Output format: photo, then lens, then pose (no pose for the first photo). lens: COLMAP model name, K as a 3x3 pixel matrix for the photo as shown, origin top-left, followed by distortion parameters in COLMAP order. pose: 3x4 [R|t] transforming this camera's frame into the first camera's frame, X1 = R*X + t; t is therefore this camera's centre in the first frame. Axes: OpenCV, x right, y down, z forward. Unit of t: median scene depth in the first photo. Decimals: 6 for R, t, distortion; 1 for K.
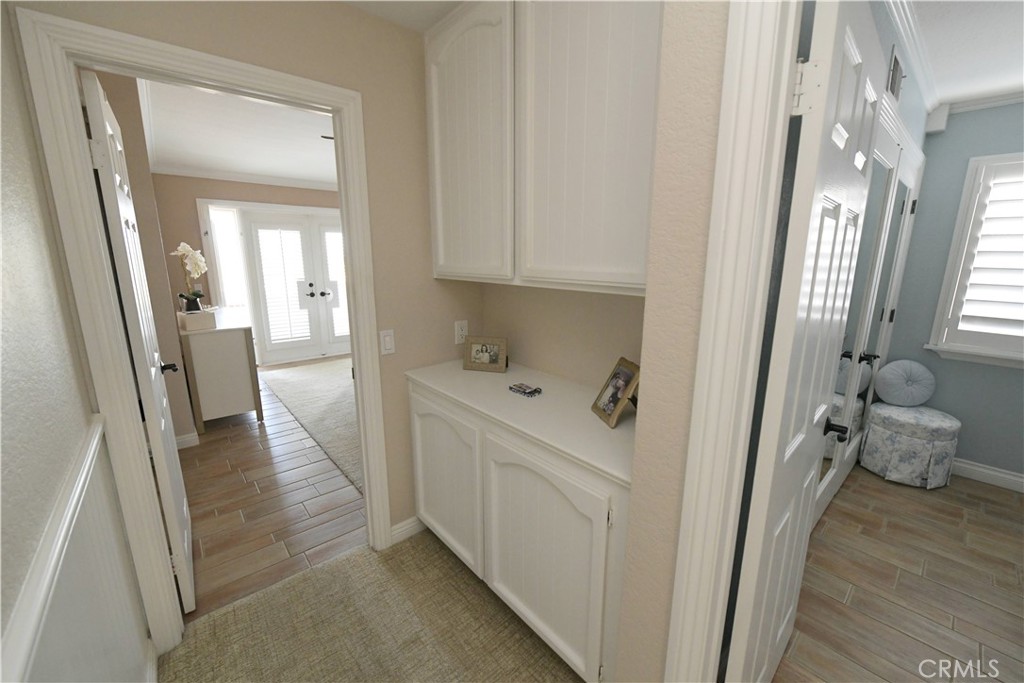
lens RADIAL K [[404.8, 0, 517.2], [0, 404.8, 342.3], [0, 0, 1]] dist [-0.011145, -0.000197]
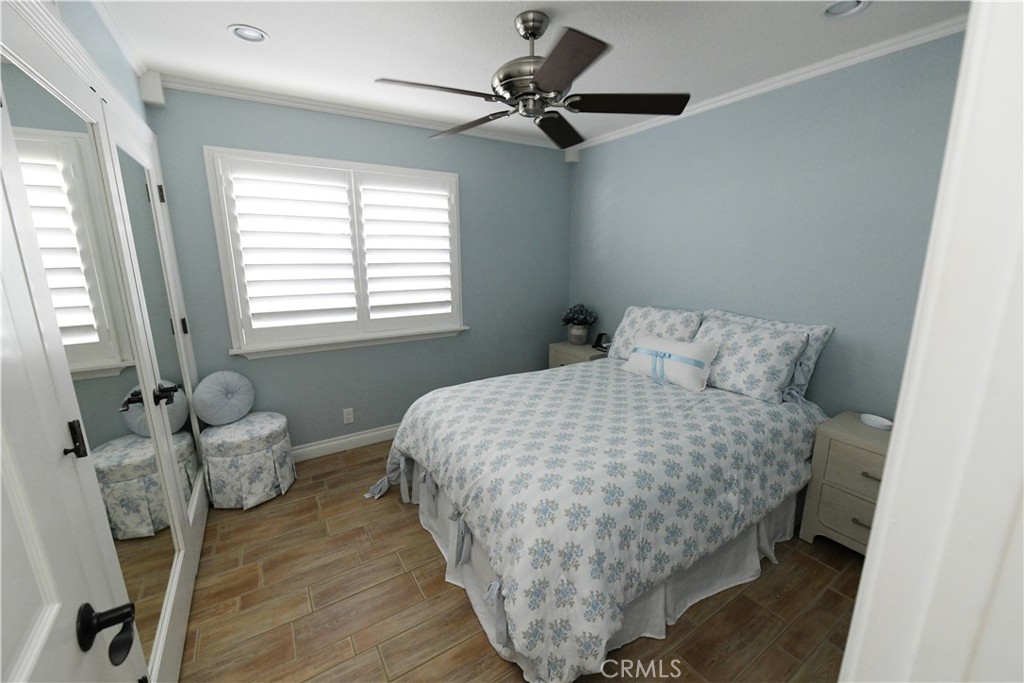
lens RADIAL K [[404.8, 0, 517.2], [0, 404.8, 342.3], [0, 0, 1]] dist [-0.011145, -0.000197]
pose [[0.149279, -0.217069, 0.964674, 0.249972], [0.214008, 0.959574, 0.182805, -0.041363], [-0.965358, 0.179159, 0.189699, 0.200983]]
